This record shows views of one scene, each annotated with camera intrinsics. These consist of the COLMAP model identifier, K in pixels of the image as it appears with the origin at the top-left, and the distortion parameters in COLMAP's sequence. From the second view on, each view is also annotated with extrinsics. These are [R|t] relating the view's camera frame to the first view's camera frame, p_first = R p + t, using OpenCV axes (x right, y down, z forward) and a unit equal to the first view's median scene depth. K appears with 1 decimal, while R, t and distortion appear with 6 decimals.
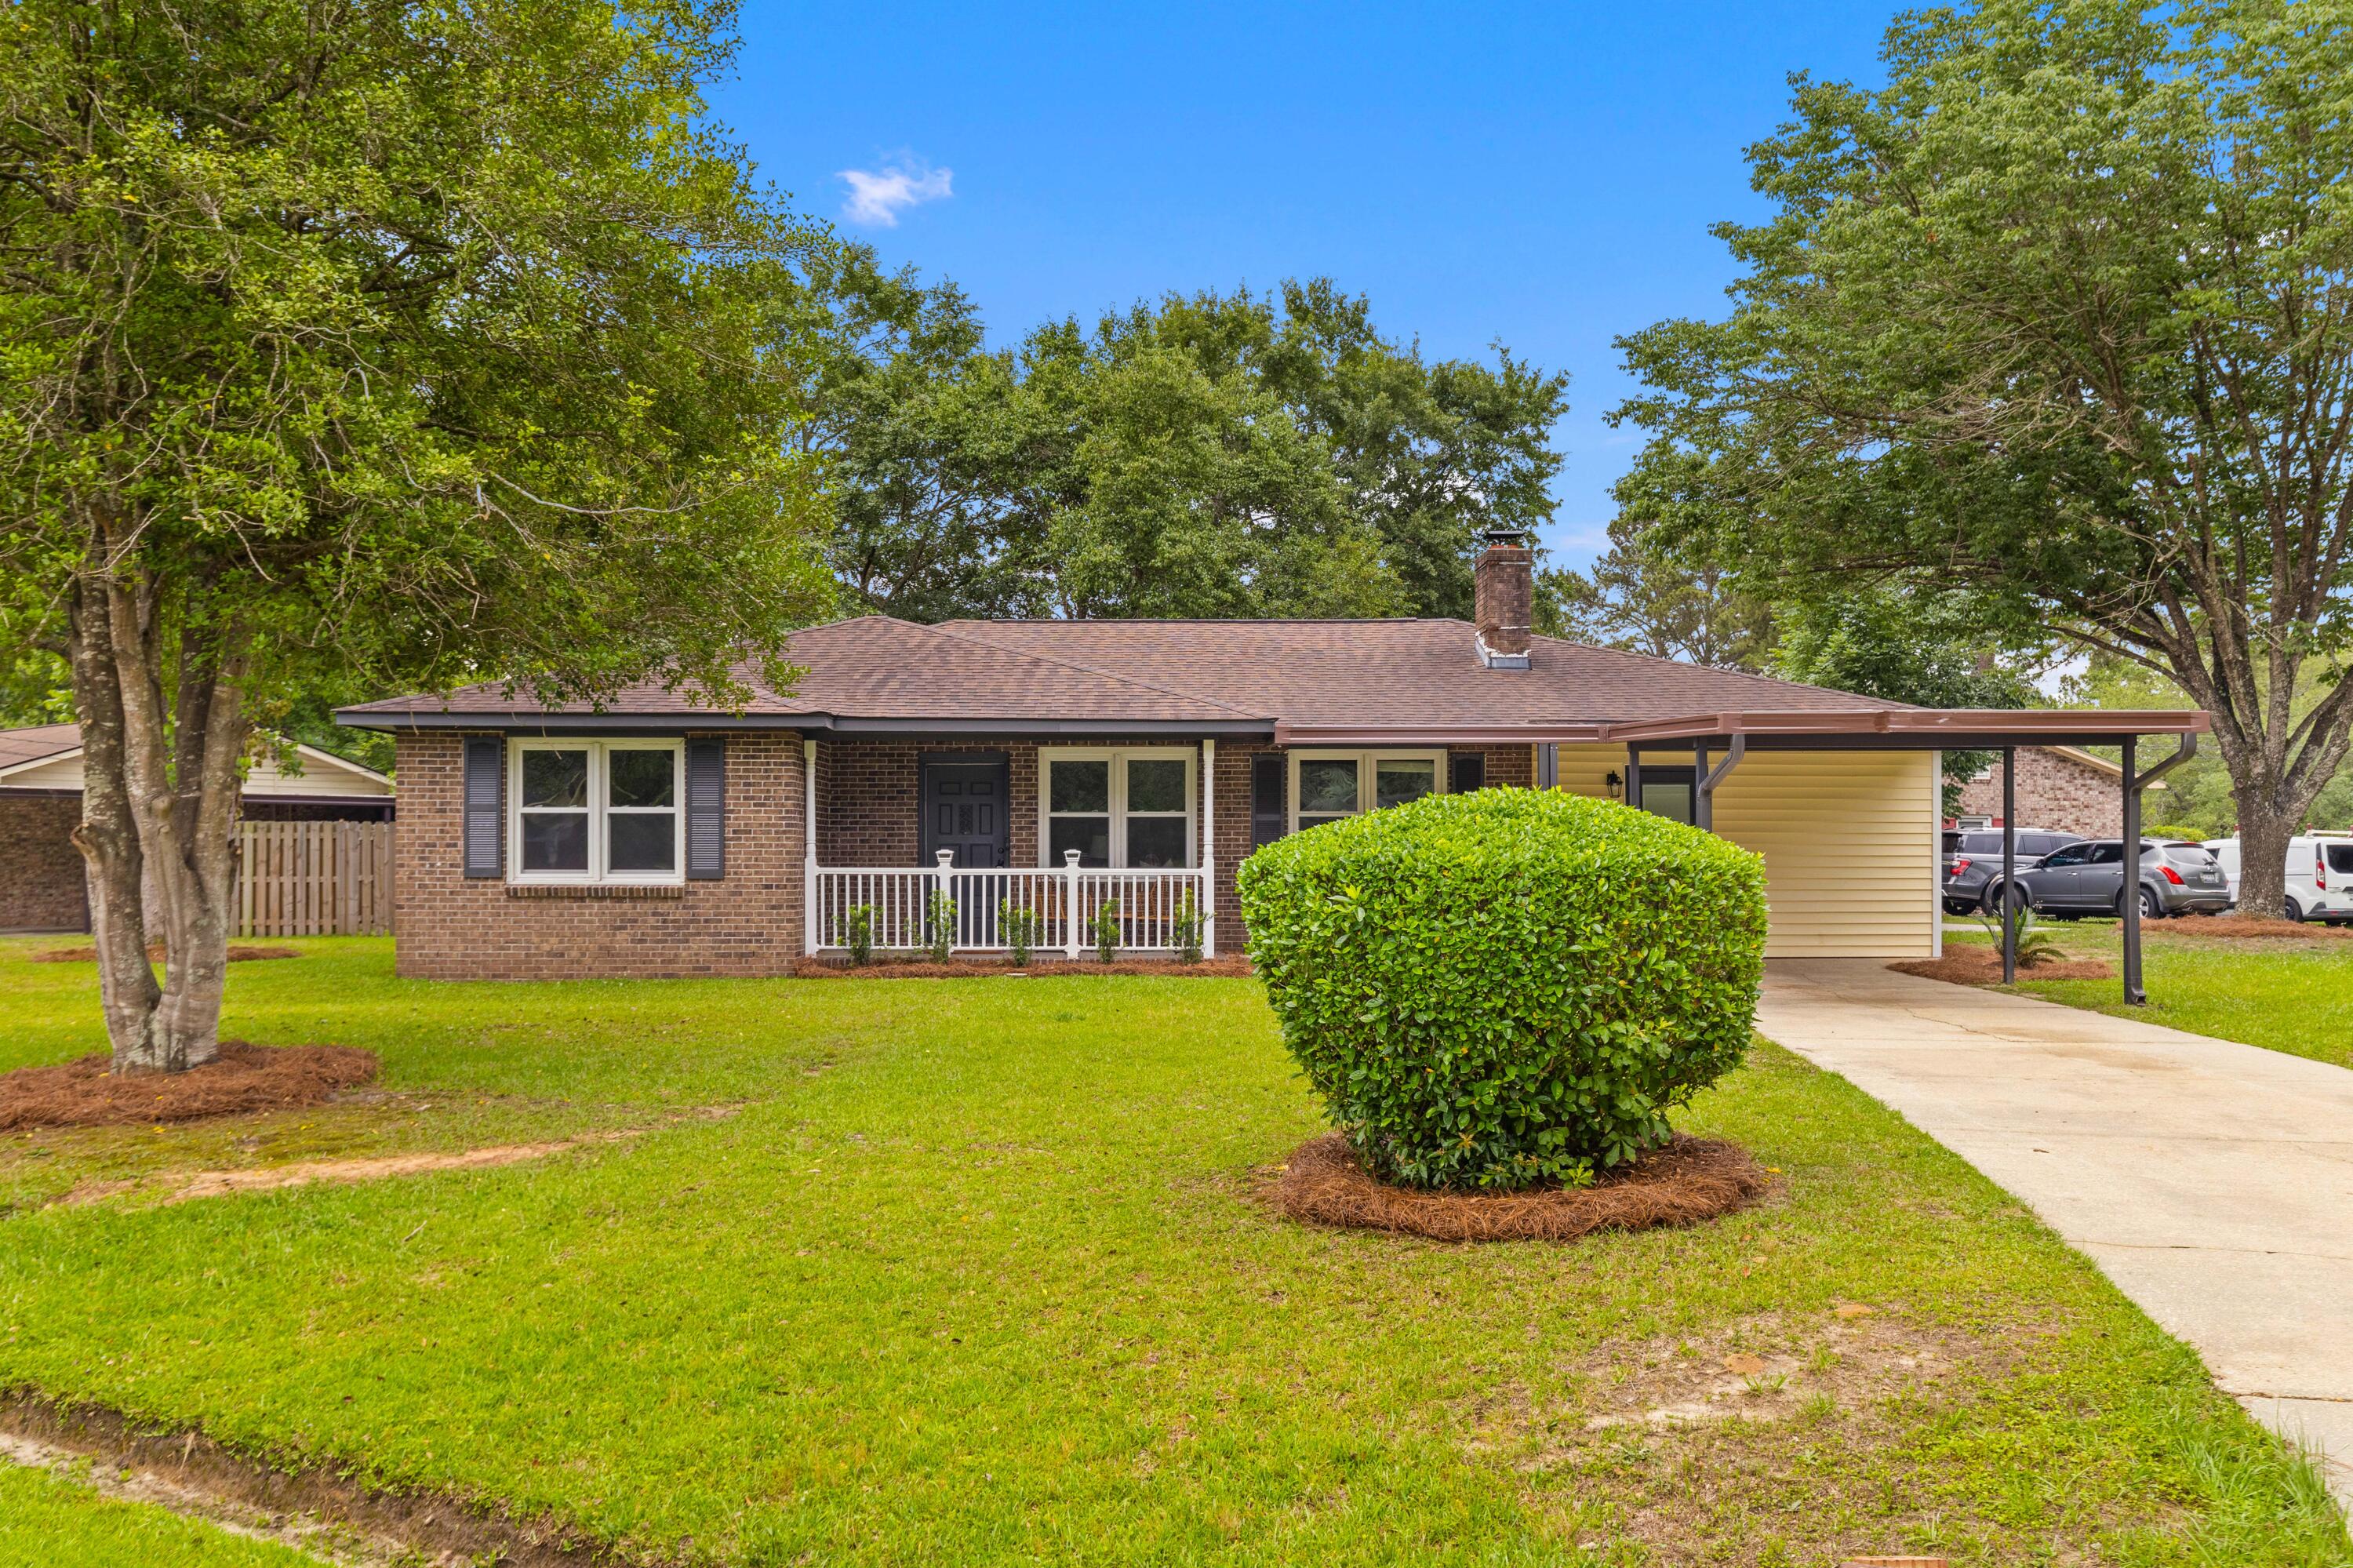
lens RADIAL K [[1894.2, 0, 1176.5], [0, 1894.2, 784.0], [0, 0, 1]] dist [0.003666, 0.003073]
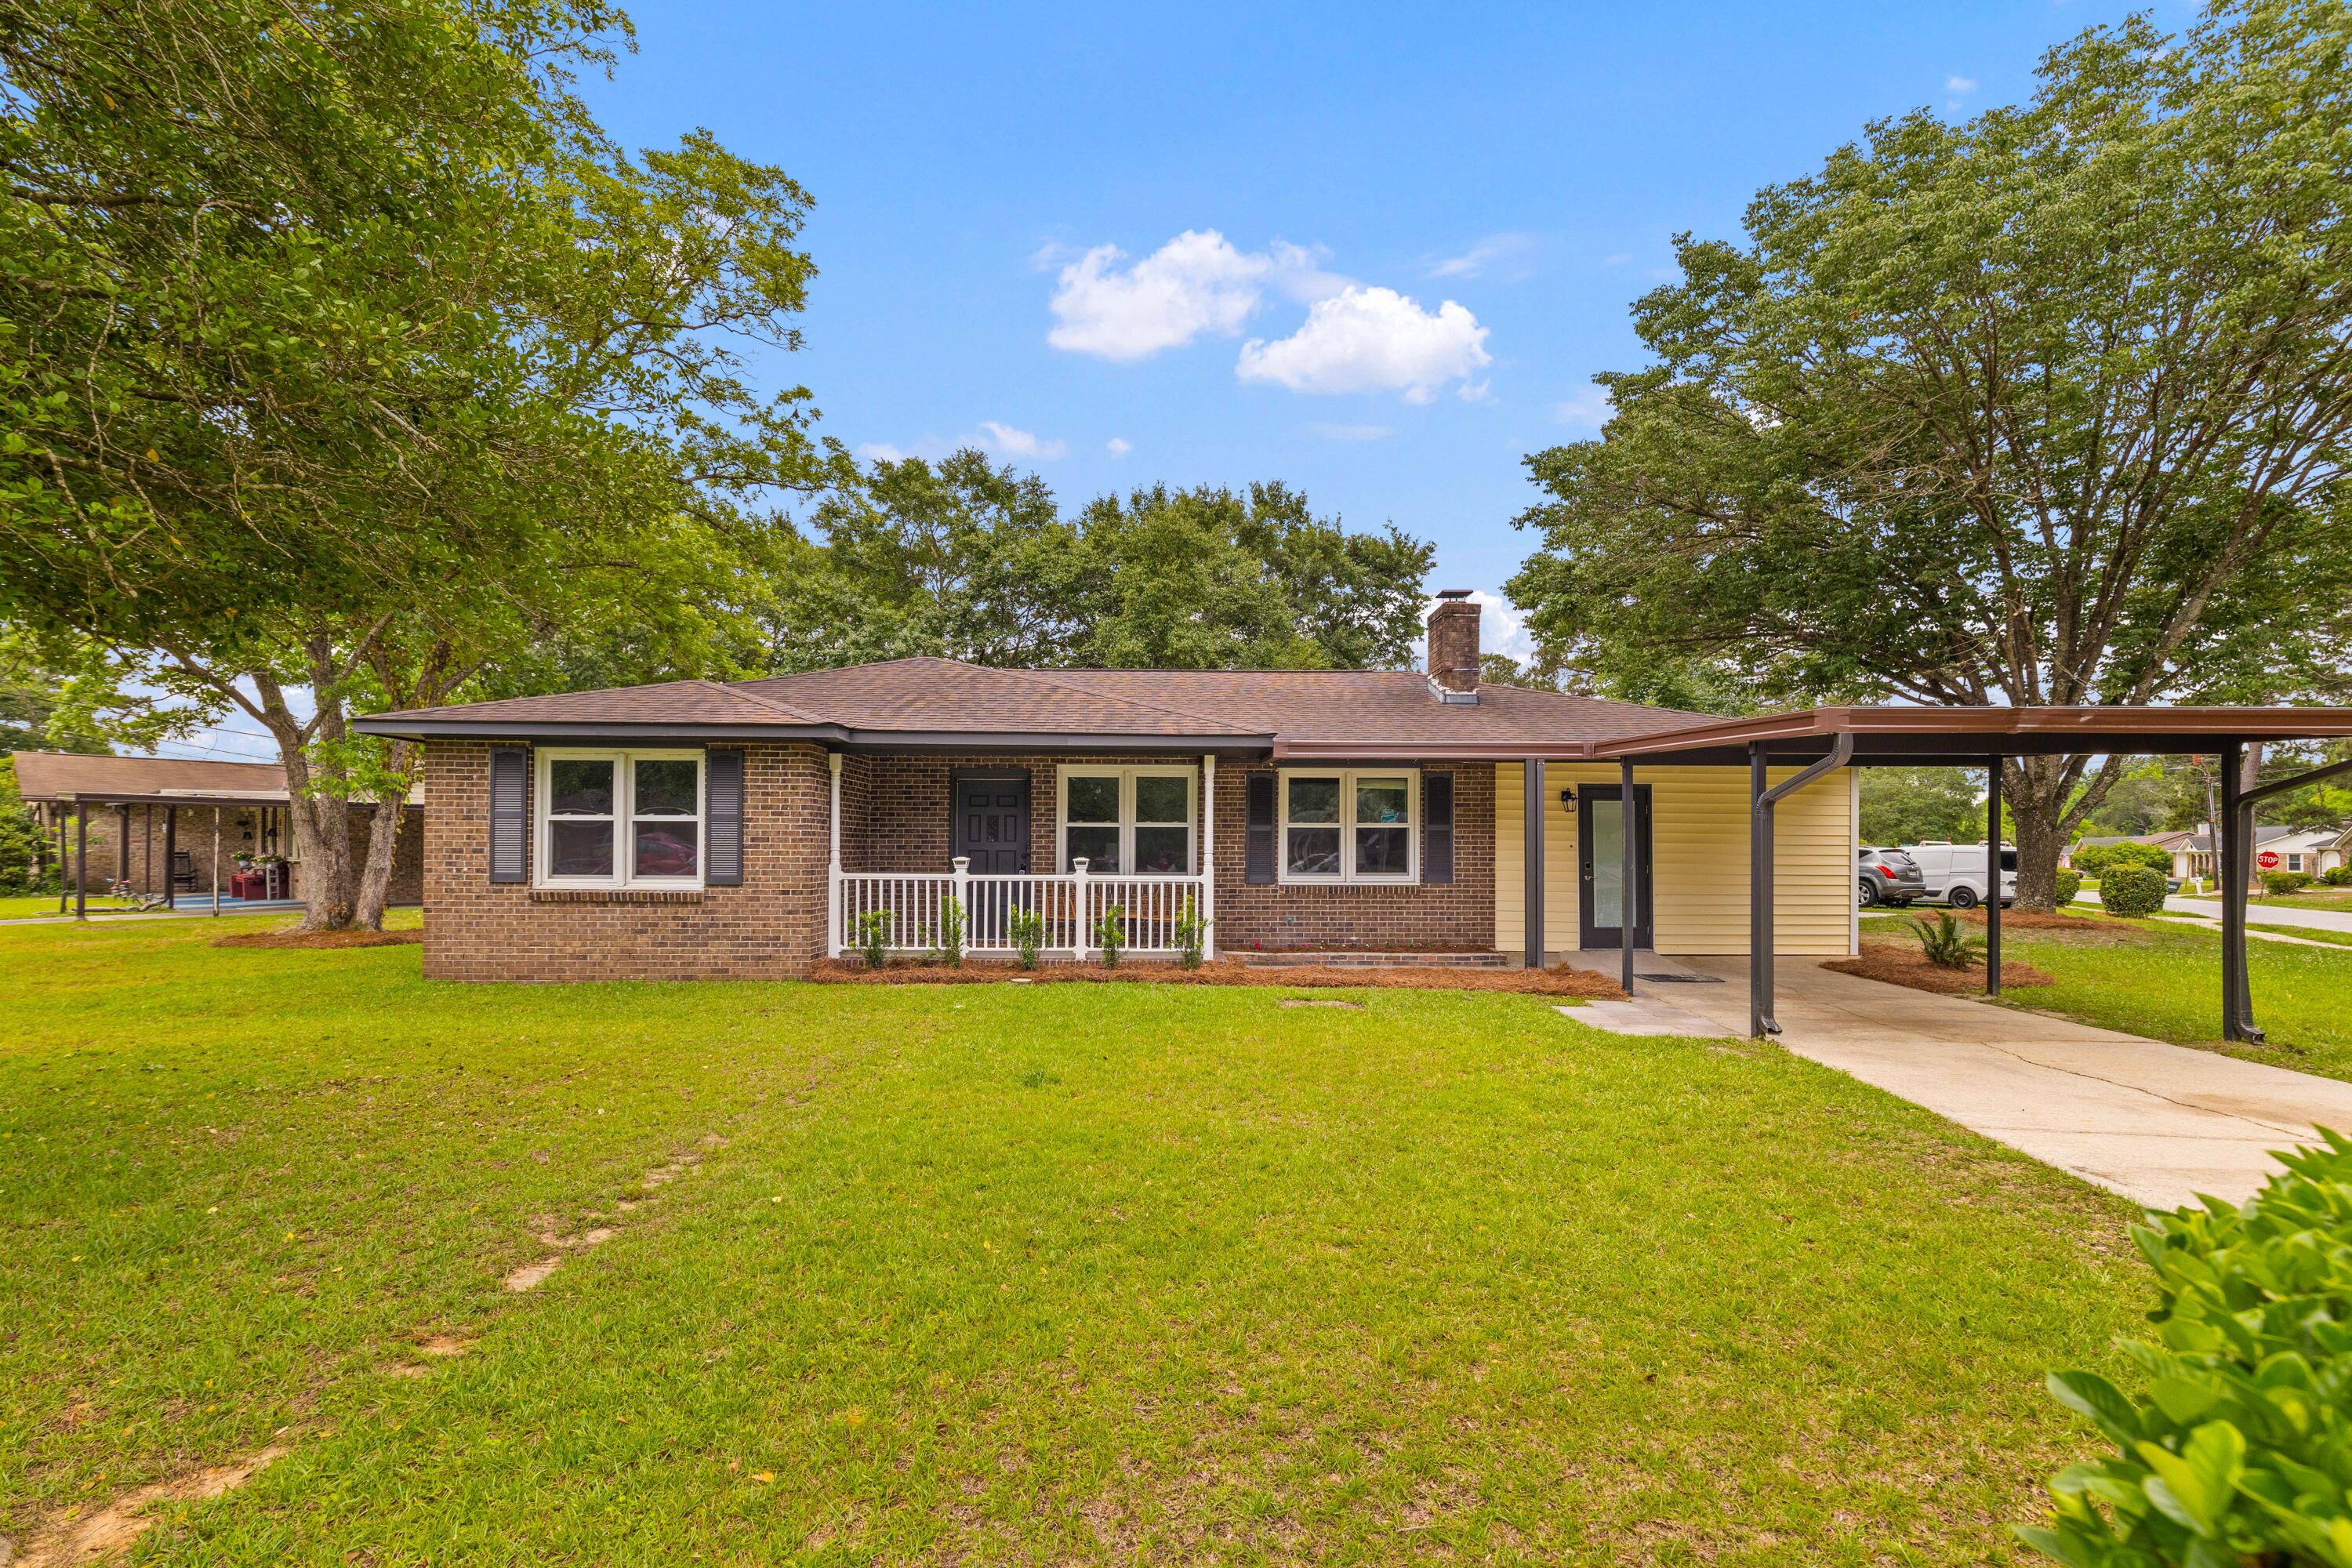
lens RADIAL K [[1020.6, 0, 1179.2], [0, 1020.6, 820.4], [0, 0, 1]] dist [-0.001535, -0.000172]
pose [[0.999979, 0.005740, -0.002876, 0.001893], [-0.005708, 0.999922, 0.011103, 0.006820], [0.002939, -0.011086, 0.999934, 0.415994]]
